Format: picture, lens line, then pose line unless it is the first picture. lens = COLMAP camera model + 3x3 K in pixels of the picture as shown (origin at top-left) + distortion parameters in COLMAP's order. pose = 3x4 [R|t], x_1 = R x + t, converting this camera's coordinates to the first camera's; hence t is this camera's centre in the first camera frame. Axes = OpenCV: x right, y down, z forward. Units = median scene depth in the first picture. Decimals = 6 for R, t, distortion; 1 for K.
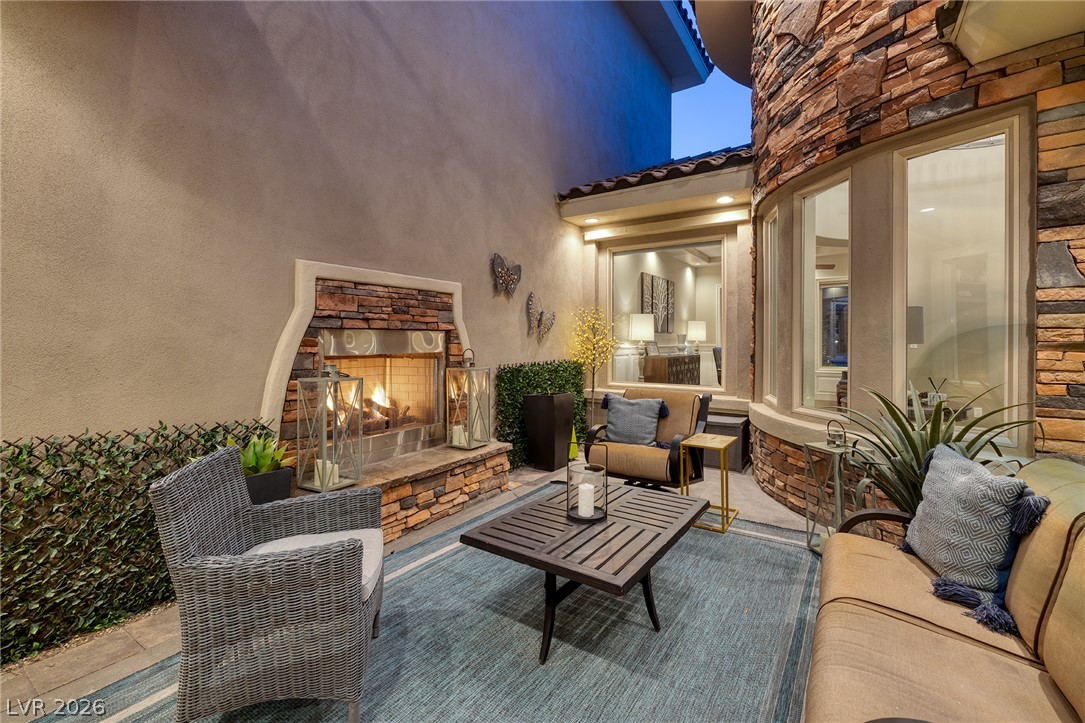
lens RADIAL K [[469.6, 0, 558.1], [0, 469.6, 339.5], [0, 0, 1]] dist [-0.000165, -0.000063]
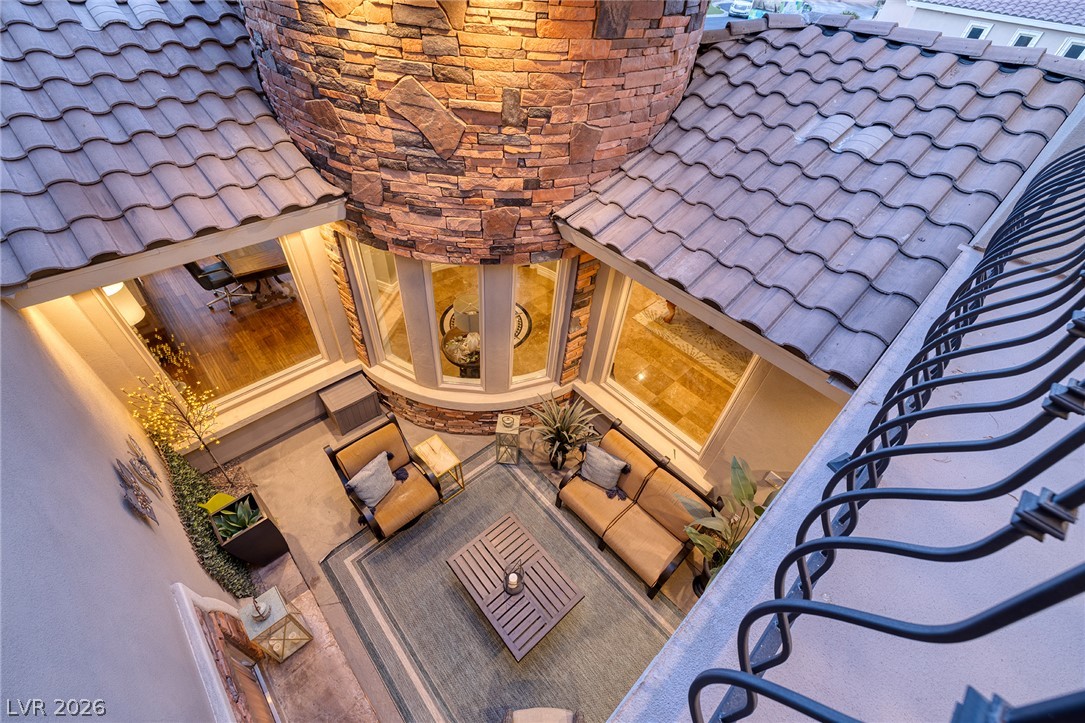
lens RADIAL K [[450.0, 0, 551.7], [0, 450.0, 348.3], [0, 0, 1]] dist [0.000954, 0.000283]
pose [[0.240935, -0.646966, 0.723454, -0.375717], [-0.098238, 0.725328, 0.681358, -0.970635], [-0.965557, -0.235234, 0.111200, 0.537259]]
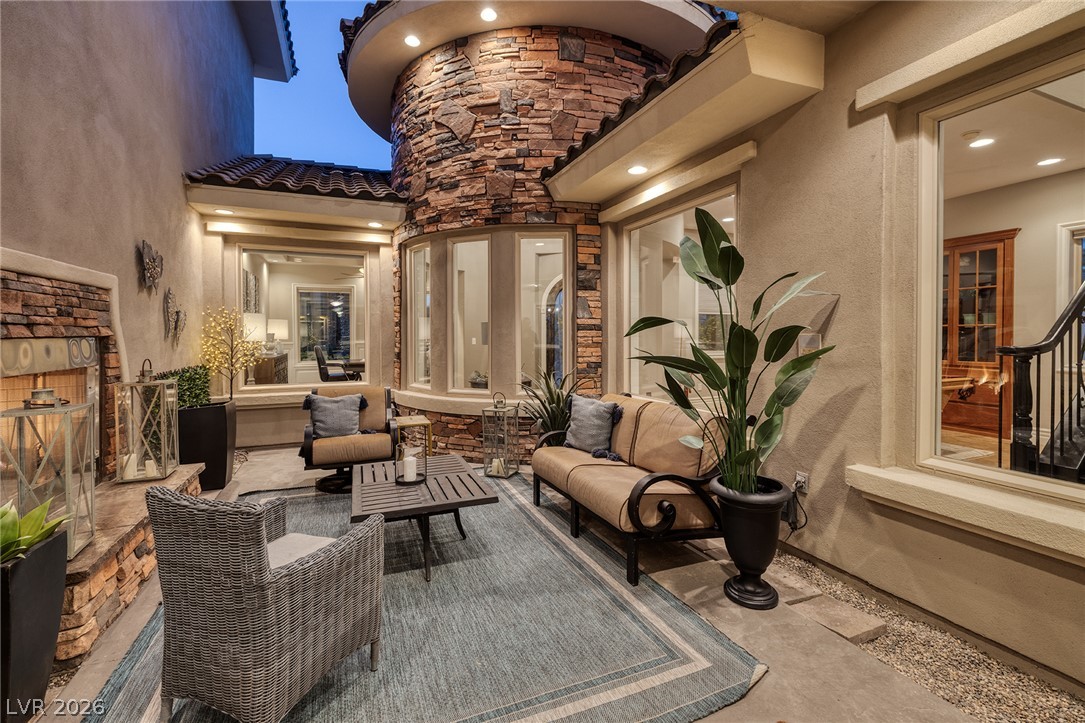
lens RADIAL K [[465.2, 0, 543.6], [0, 465.2, 333.8], [0, 0, 1]] dist [-0.000199, 0.000033]
pose [[0.565825, -0.002366, 0.824522, -0.509888], [0.000719, 0.999997, 0.002376, -0.027981], [-0.824525, -0.000752, 0.565825, -0.037027]]
